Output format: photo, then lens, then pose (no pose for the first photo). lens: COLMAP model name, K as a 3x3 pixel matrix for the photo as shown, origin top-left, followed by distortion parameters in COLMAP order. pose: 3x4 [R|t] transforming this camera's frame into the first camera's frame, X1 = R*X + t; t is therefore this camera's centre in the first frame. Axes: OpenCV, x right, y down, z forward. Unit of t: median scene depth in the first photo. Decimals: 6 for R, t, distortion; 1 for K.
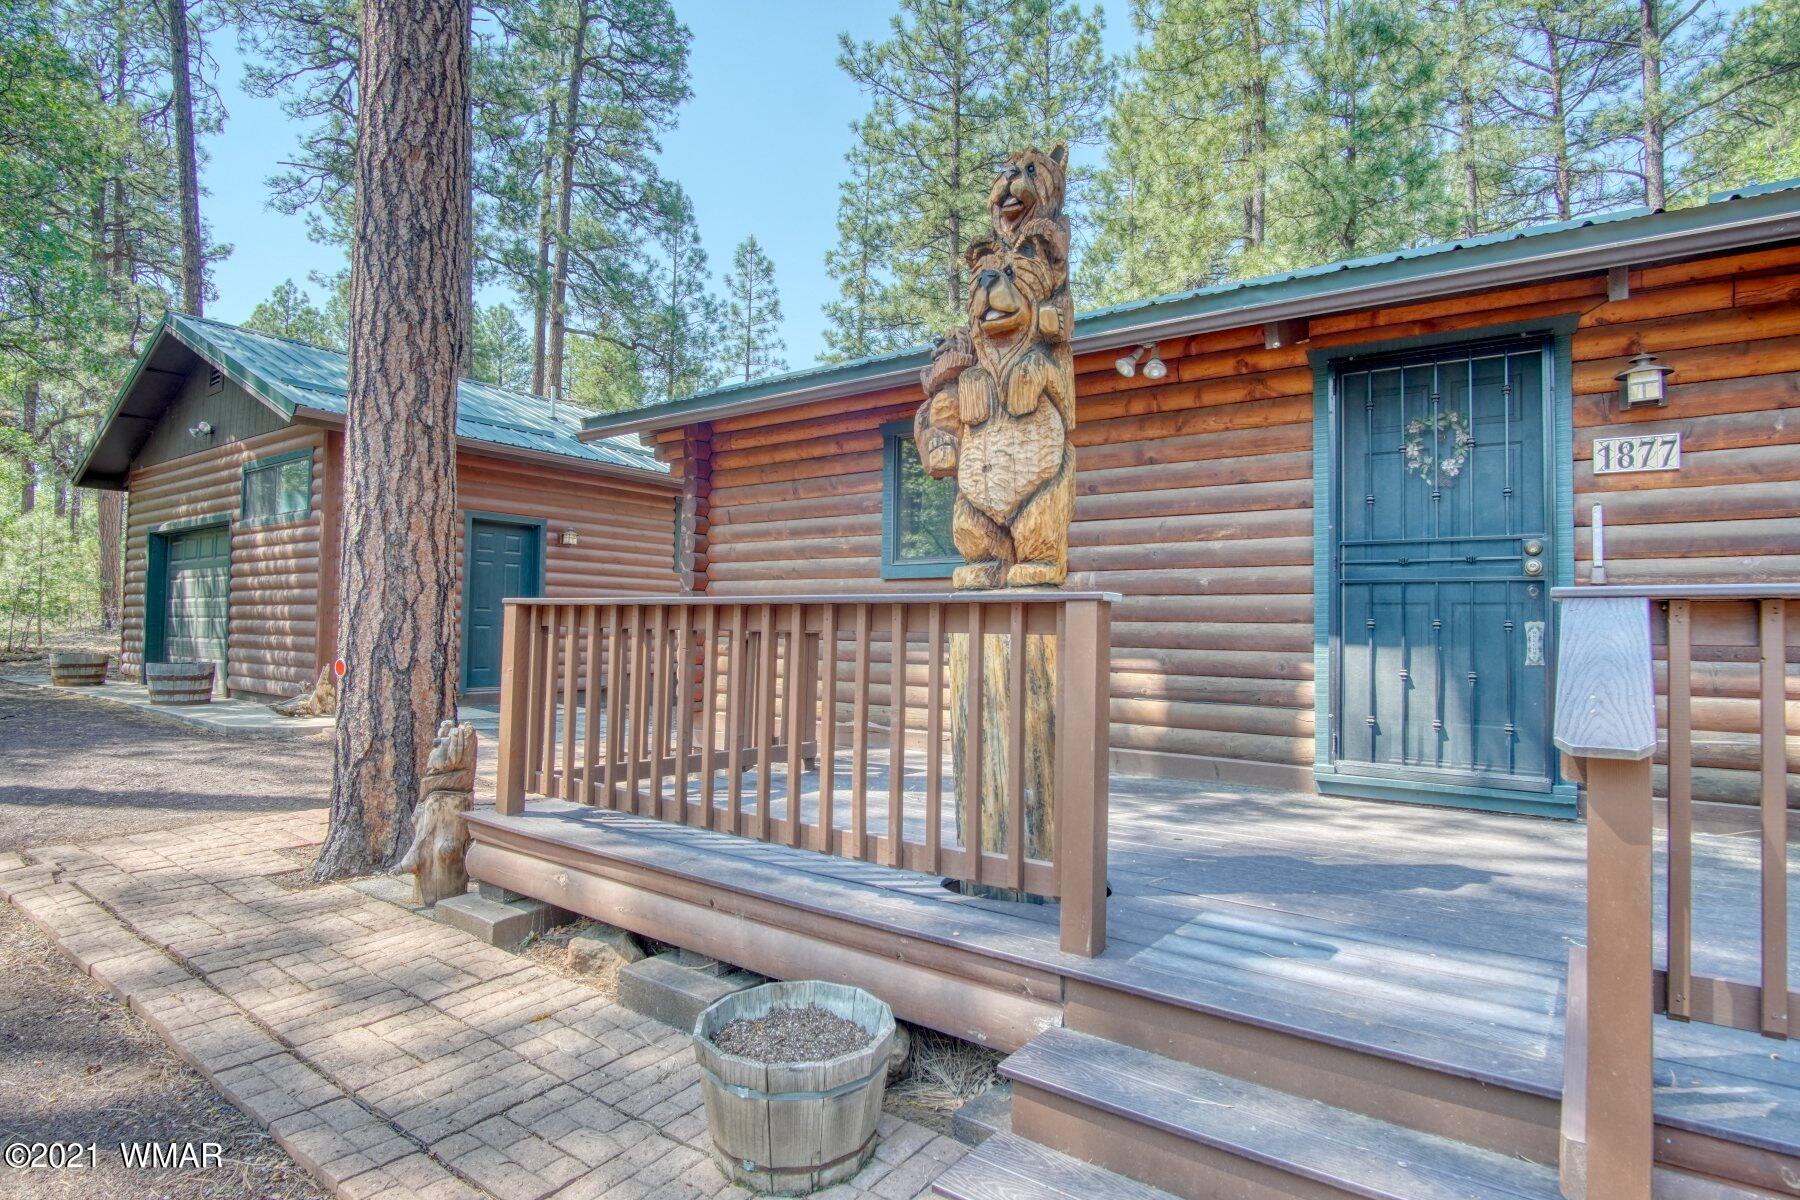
lens RADIAL K [[963.6, 0, 906.6], [0, 963.6, 597.0], [0, 0, 1]] dist [-0.032404, 0.005160]
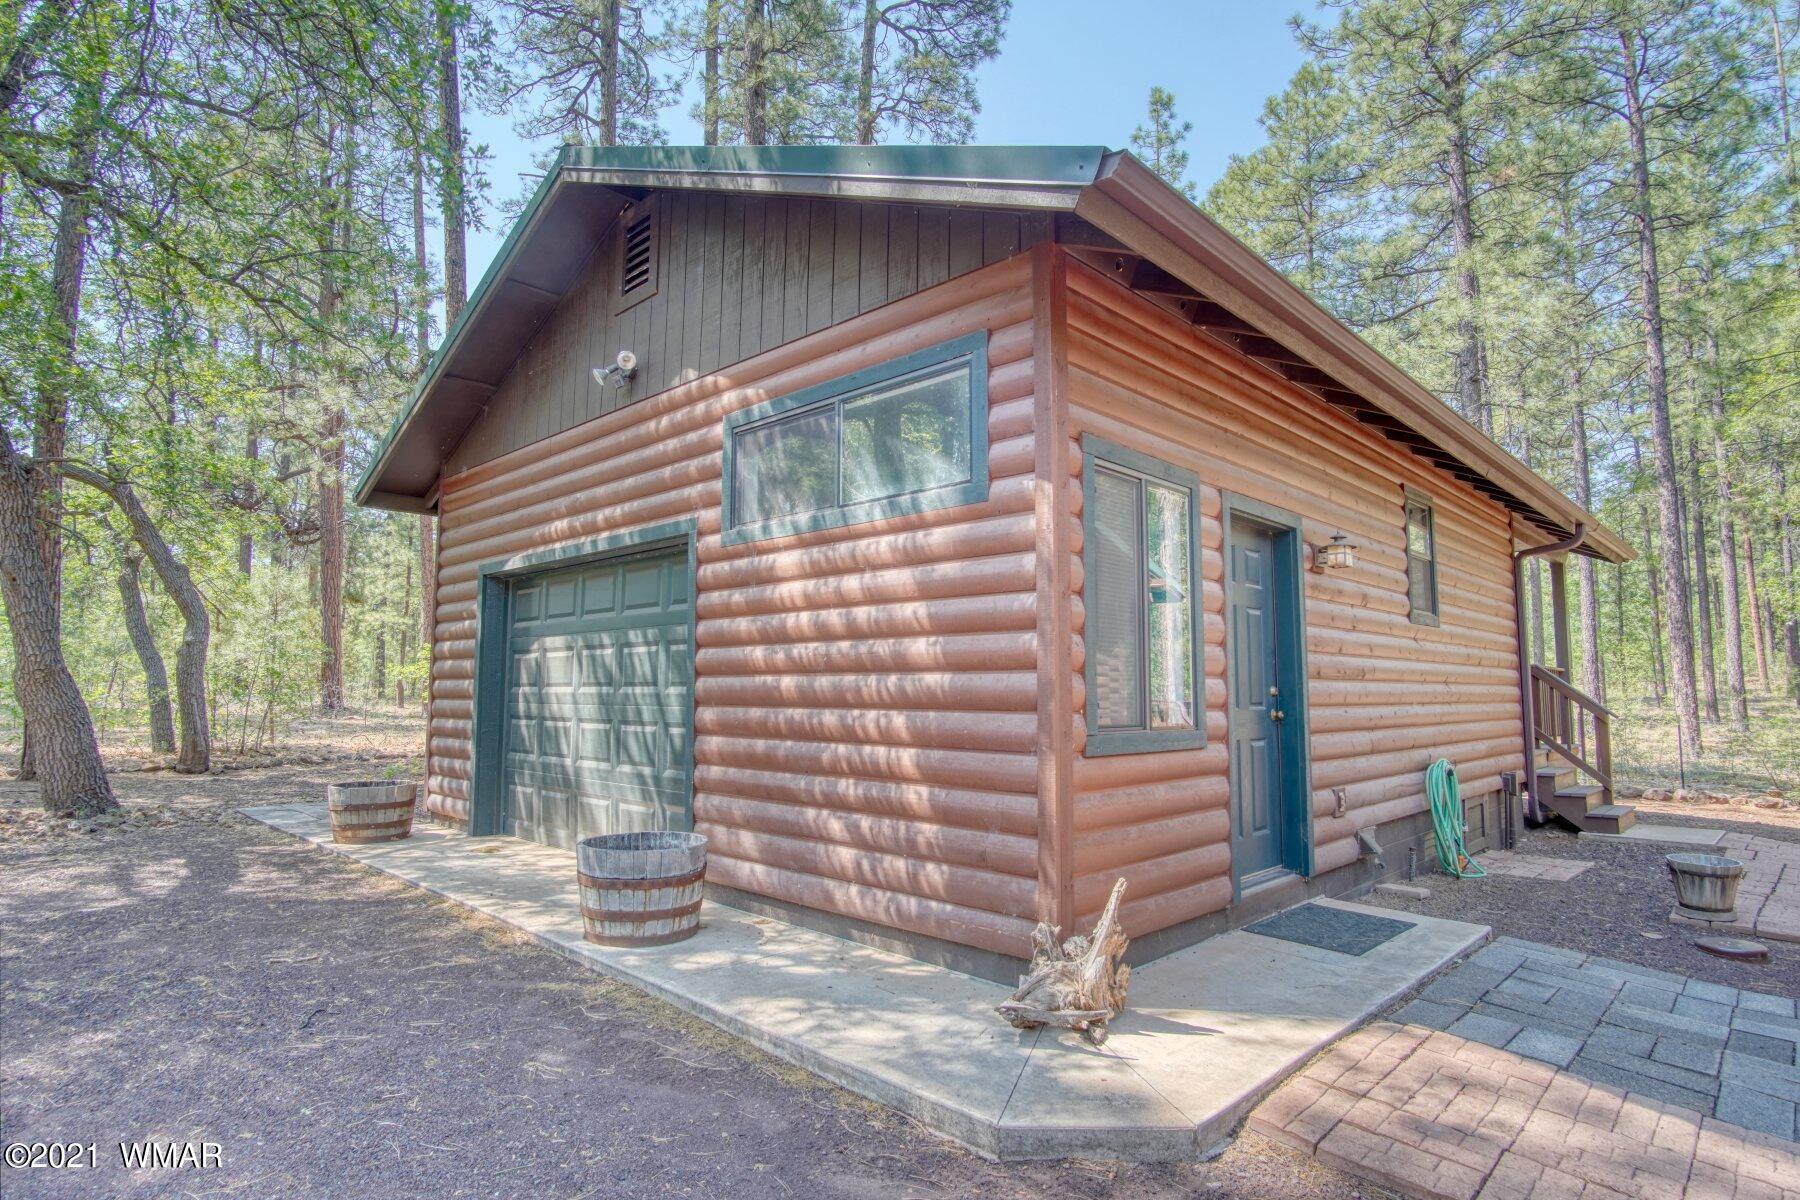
lens RADIAL K [[963.6, 0, 894.7], [0, 963.6, 595.2], [0, 0, 1]] dist [-0.032404, 0.005160]
pose [[0.989867, -0.025848, -0.139625, -0.503499], [0.016769, 0.997691, -0.065814, -0.012501], [0.141003, 0.062806, 0.988015, 0.485159]]
